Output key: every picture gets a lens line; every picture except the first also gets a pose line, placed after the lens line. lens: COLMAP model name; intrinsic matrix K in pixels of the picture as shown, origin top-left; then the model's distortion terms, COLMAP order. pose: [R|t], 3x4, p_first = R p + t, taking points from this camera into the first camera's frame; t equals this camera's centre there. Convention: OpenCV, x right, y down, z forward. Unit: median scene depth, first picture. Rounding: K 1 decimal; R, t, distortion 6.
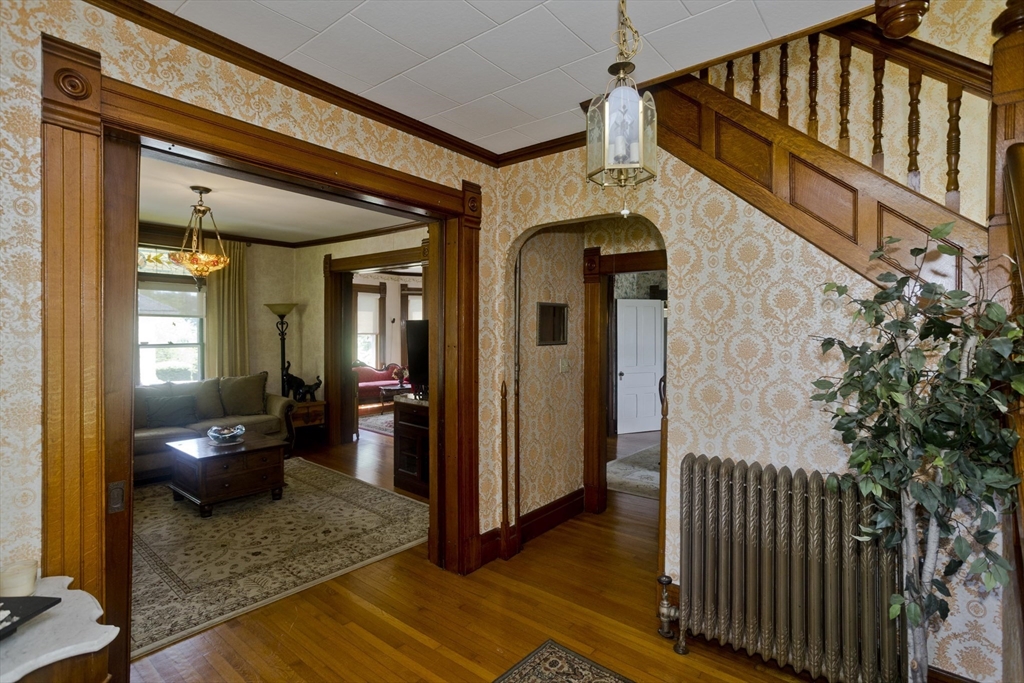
lens RADIAL K [[501.3, 0, 514.8], [0, 501.3, 338.2], [0, 0, 1]] dist [-0.052807, 0.030647]
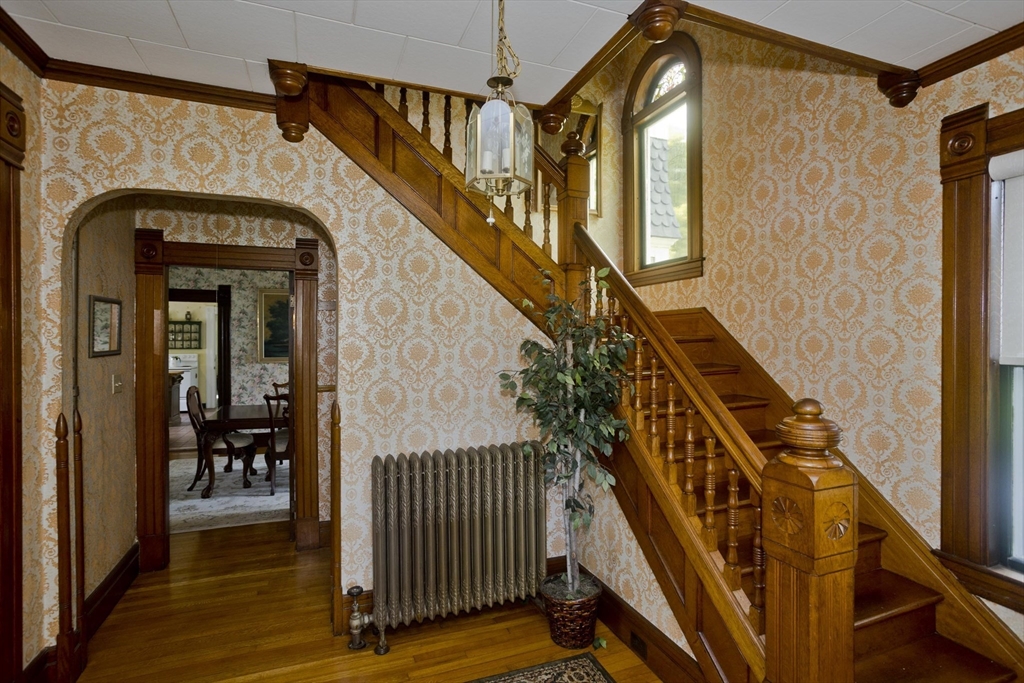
lens RADIAL K [[490.5, 0, 498.5], [0, 490.5, 341.8], [0, 0, 1]] dist [-0.058601, 0.028359]
pose [[0.500480, -0.012863, 0.865653, -0.381475], [0.014989, 0.999868, 0.006191, -0.004404], [-0.865618, 0.009877, 0.500607, 0.282375]]
